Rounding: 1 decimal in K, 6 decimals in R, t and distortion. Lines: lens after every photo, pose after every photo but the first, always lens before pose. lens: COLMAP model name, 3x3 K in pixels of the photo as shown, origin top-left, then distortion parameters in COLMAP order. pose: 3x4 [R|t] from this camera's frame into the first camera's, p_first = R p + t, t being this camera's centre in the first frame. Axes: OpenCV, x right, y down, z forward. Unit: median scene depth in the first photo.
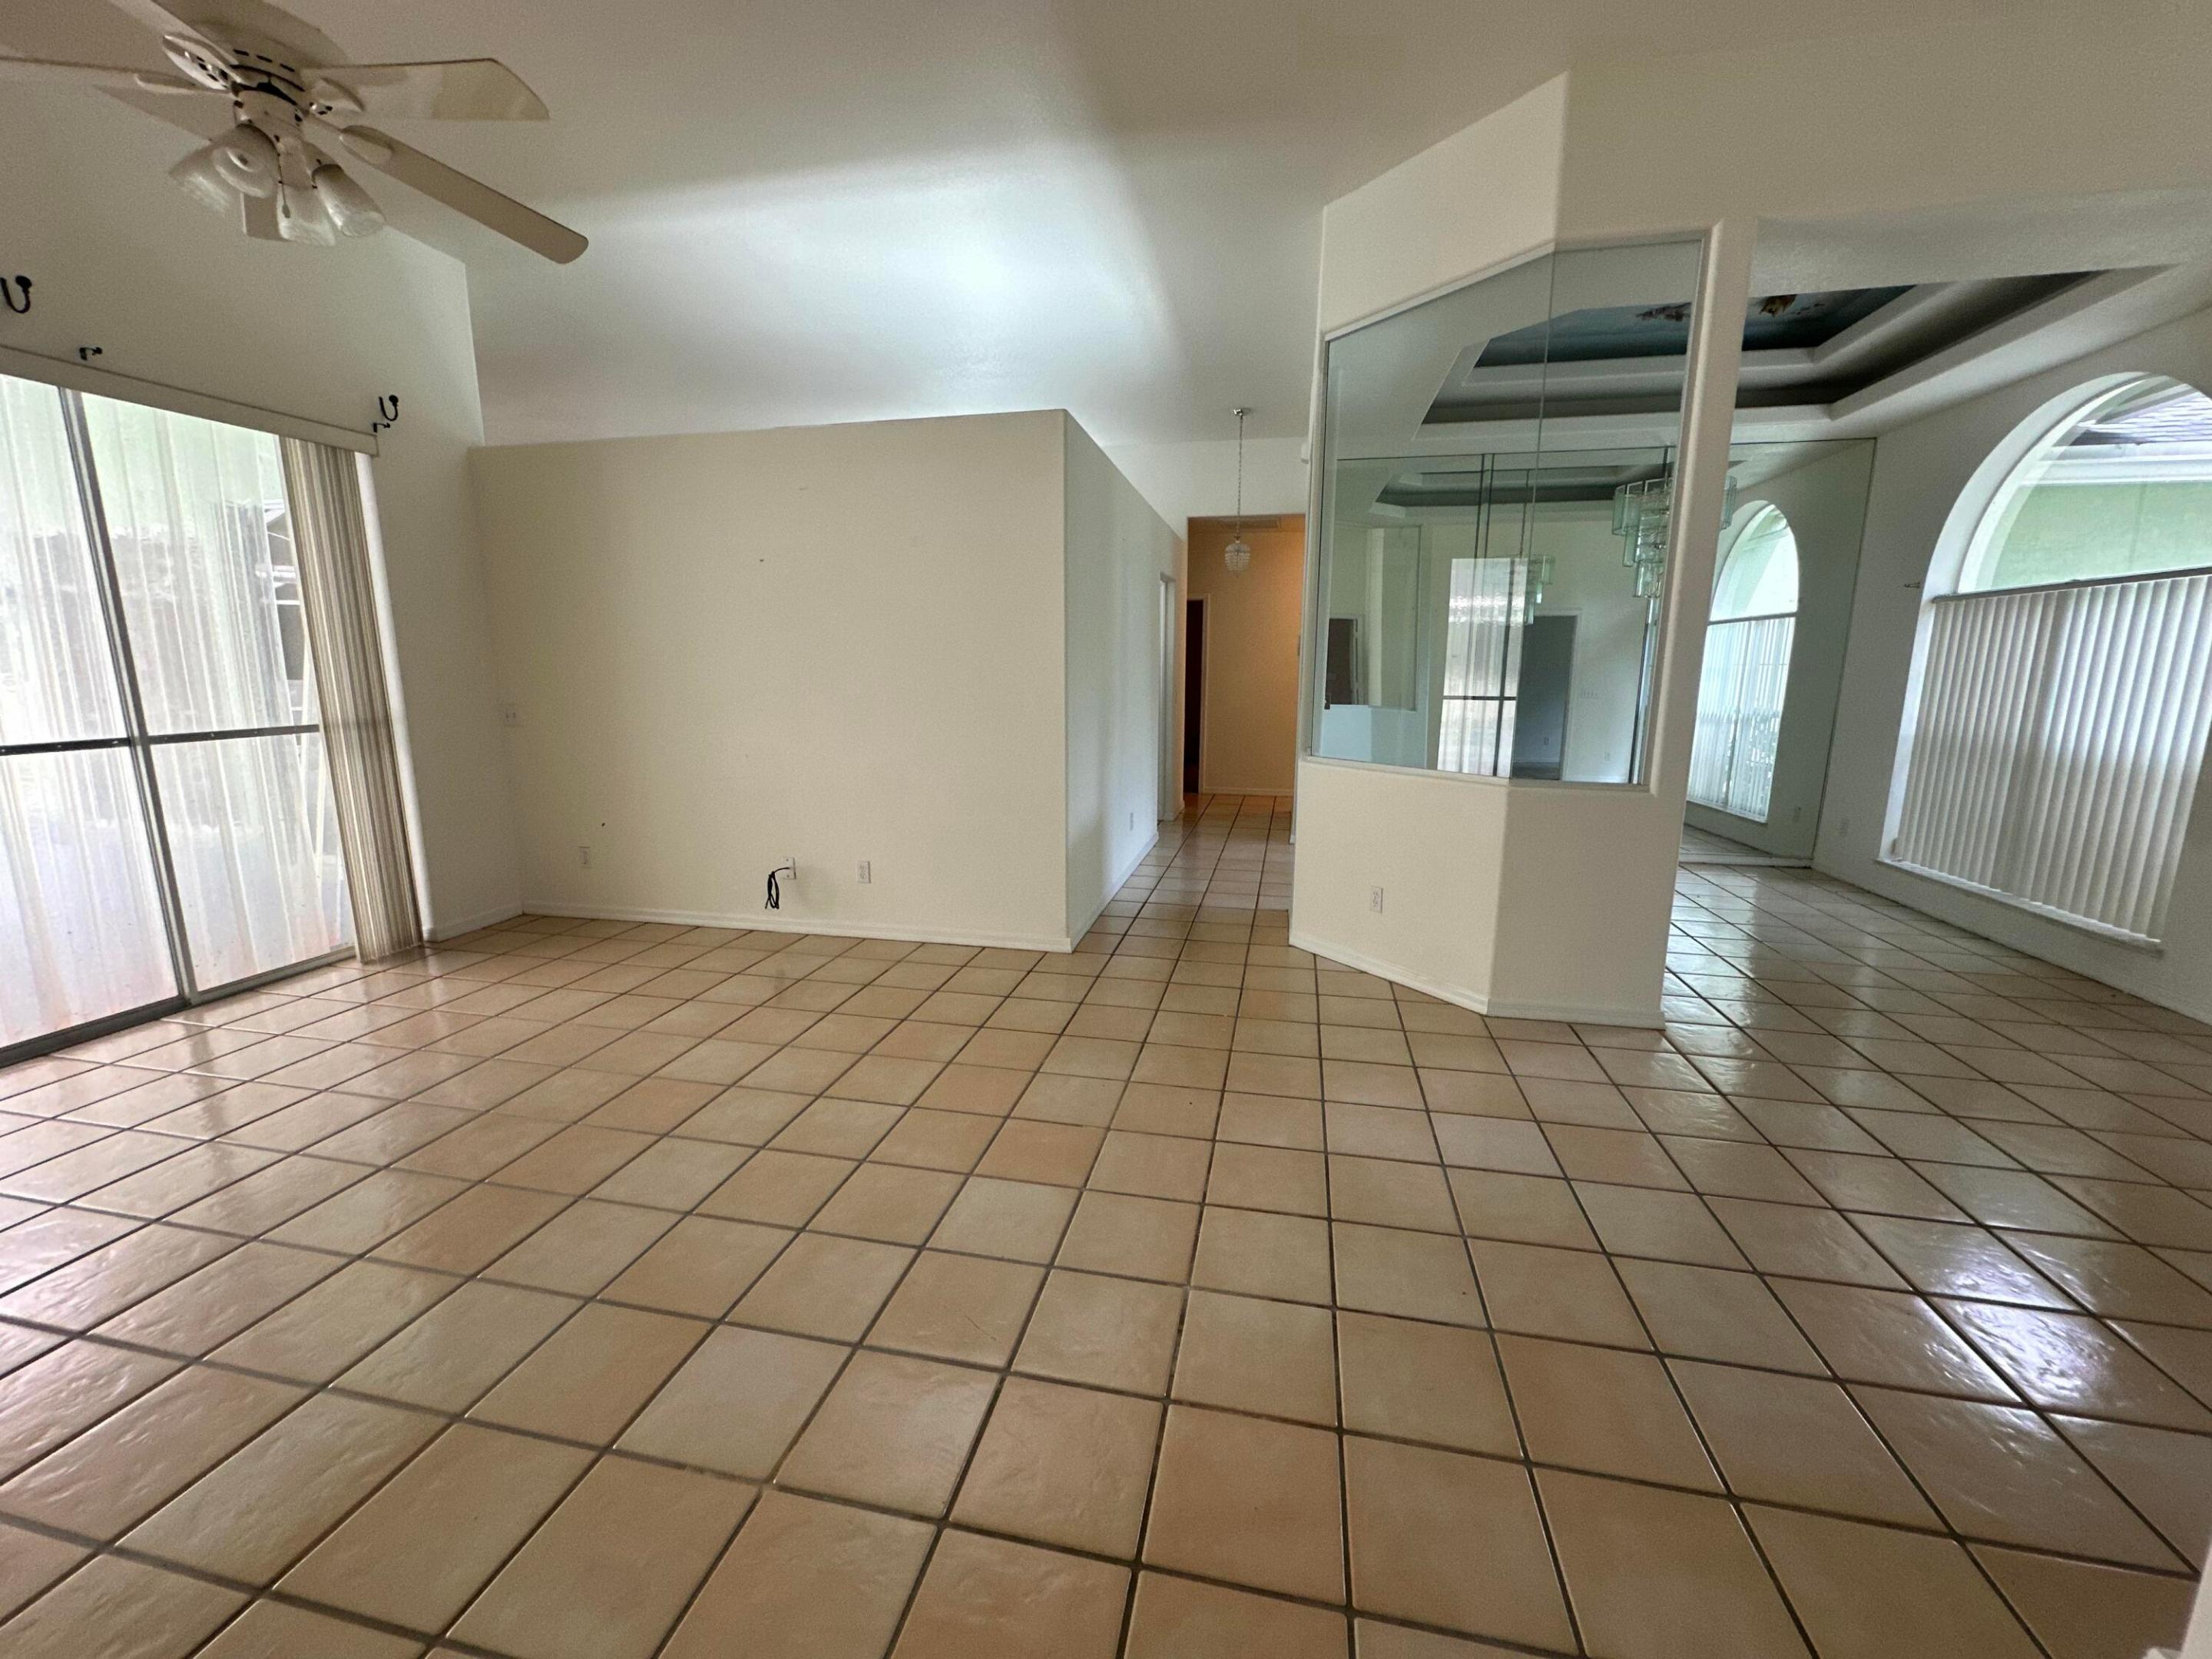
lens RADIAL K [[884.0, 0, 1101.0], [0, 884.0, 823.2], [0, 0, 1]] dist [0.001443, -0.000123]
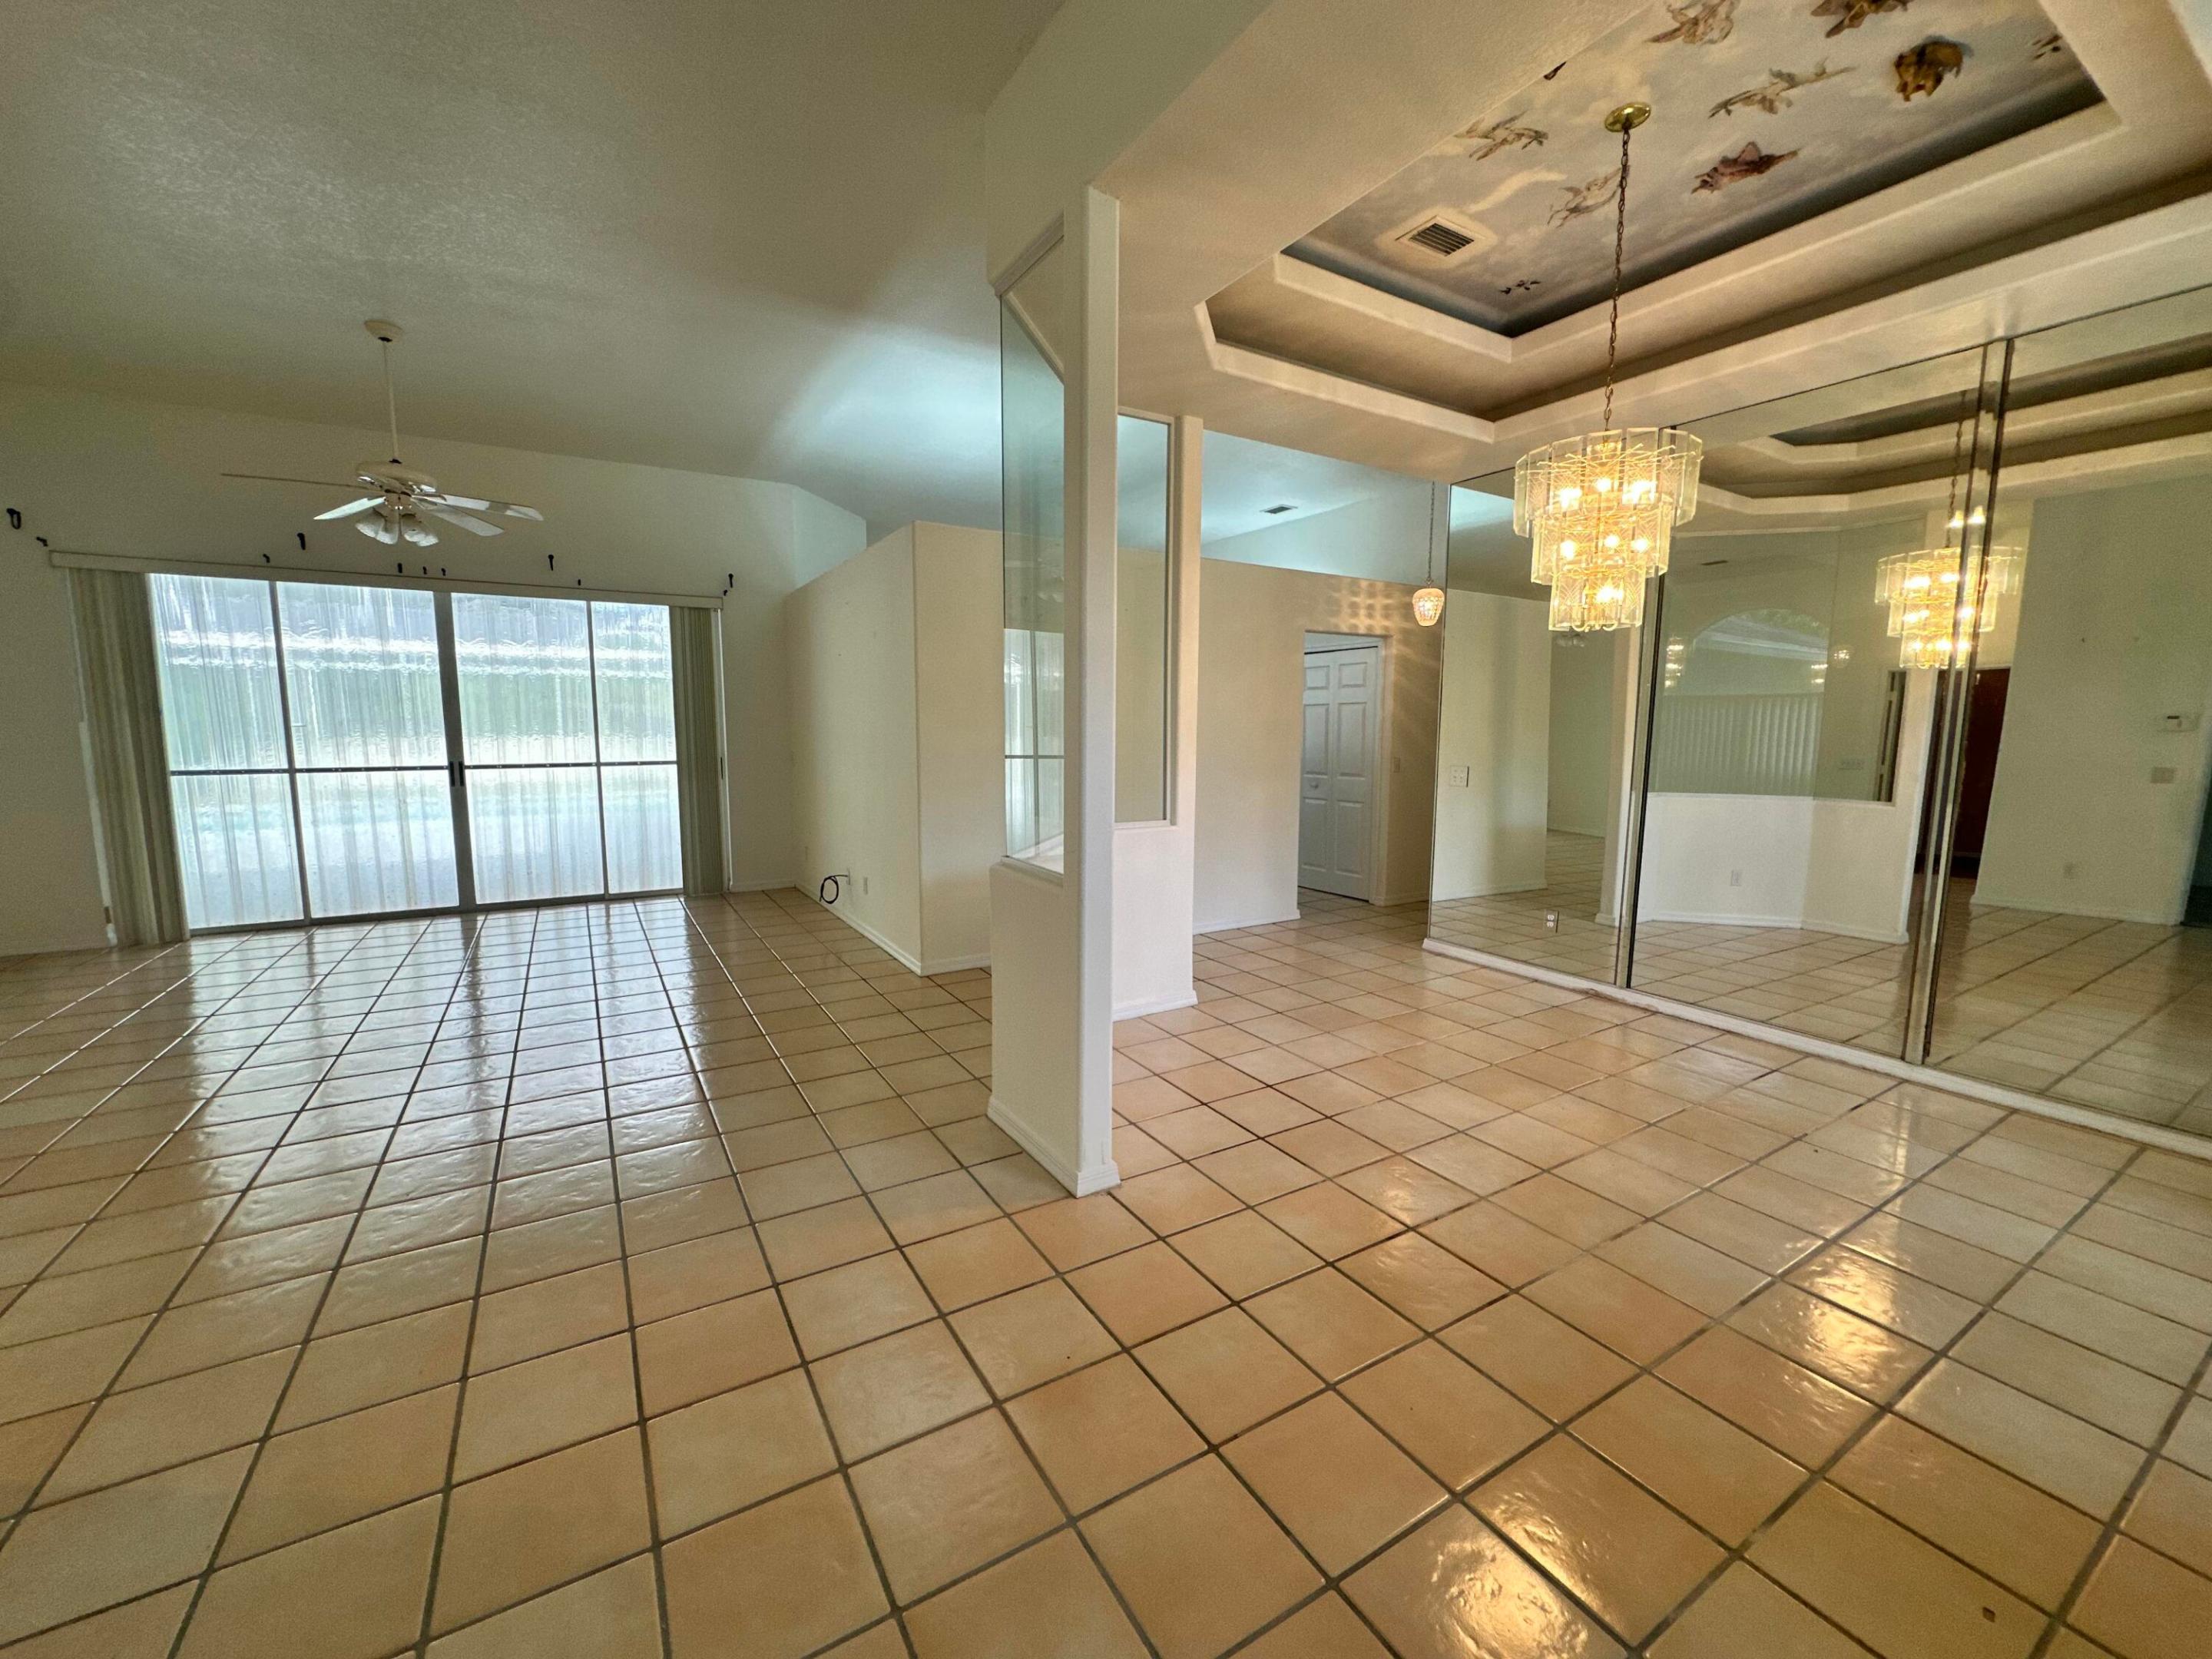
lens RADIAL K [[884.0, 0, 1101.0], [0, 884.0, 823.2], [0, 0, 1]] dist [0.001443, -0.000123]
pose [[0.685392, 0.082067, -0.723535, 0.911914], [-0.130398, 0.991400, -0.011074, -0.066737], [0.716403, 0.101937, 0.690199, 0.337907]]
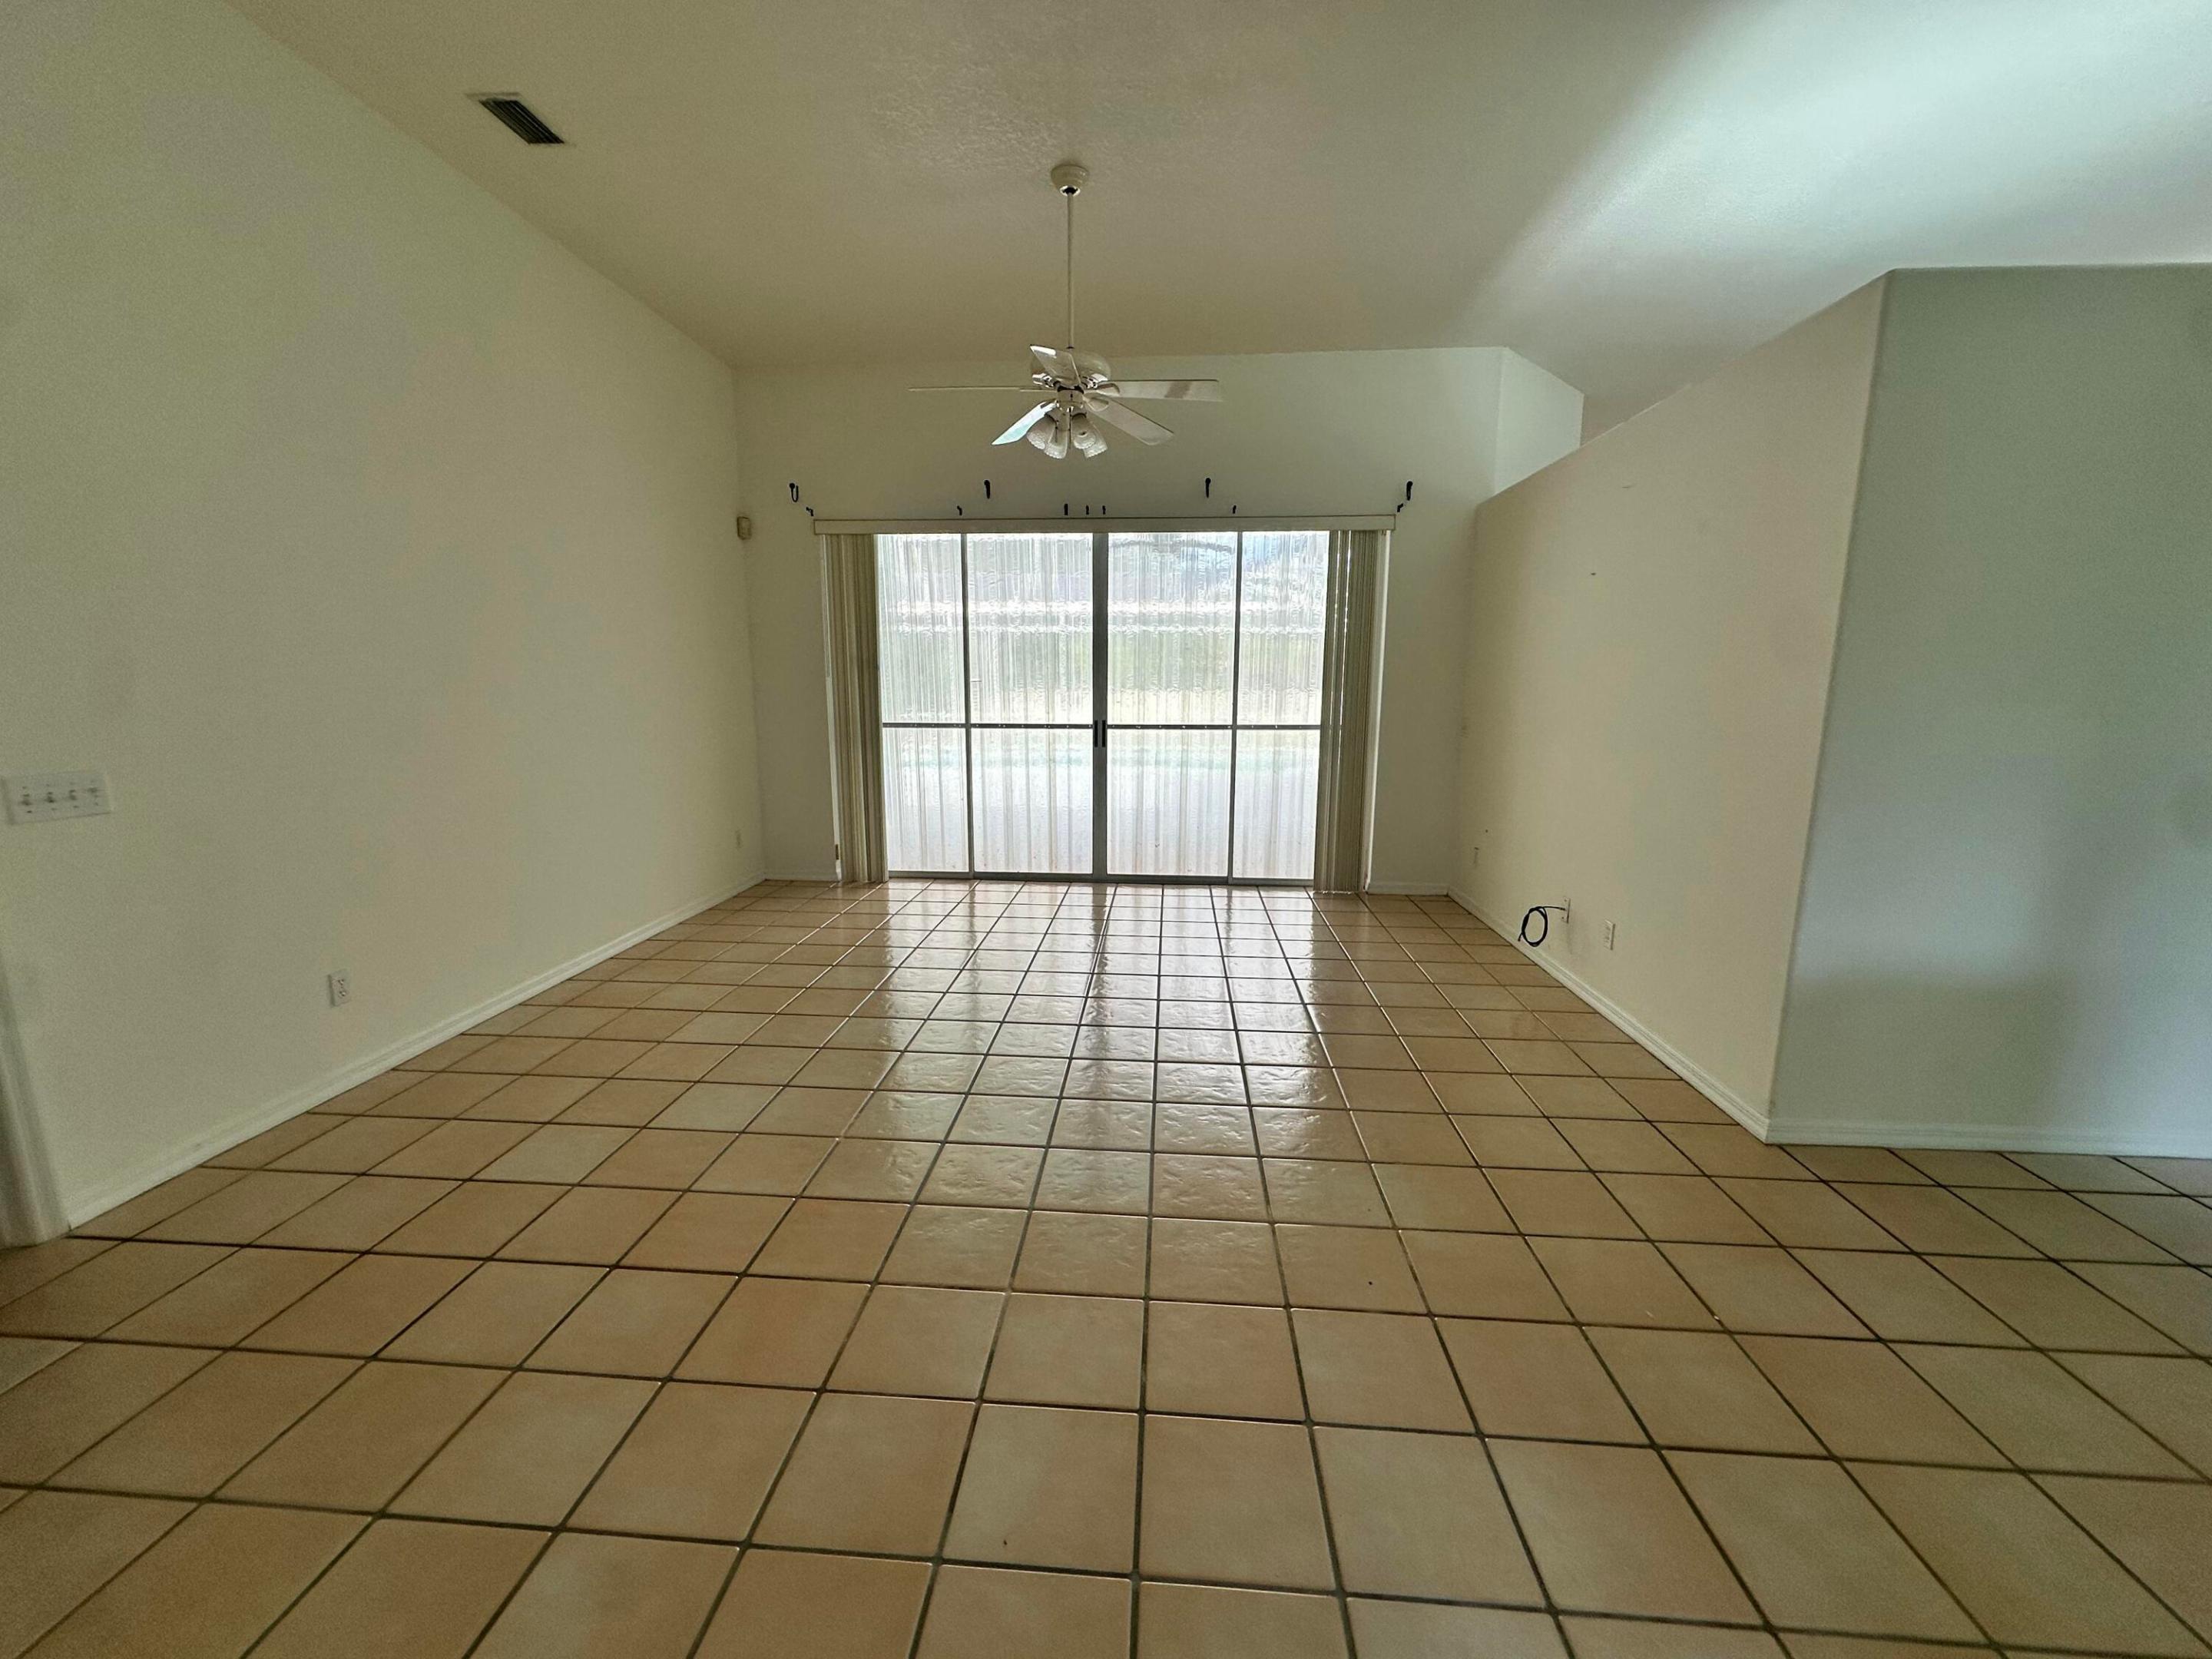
lens RADIAL K [[884.0, 0, 1101.0], [0, 884.0, 823.2], [0, 0, 1]] dist [0.001443, -0.000123]
pose [[0.137269, 0.161366, -0.977302, 0.464843], [-0.178891, 0.974456, 0.135770, -0.074957], [0.974246, 0.156194, 0.162630, 0.378782]]
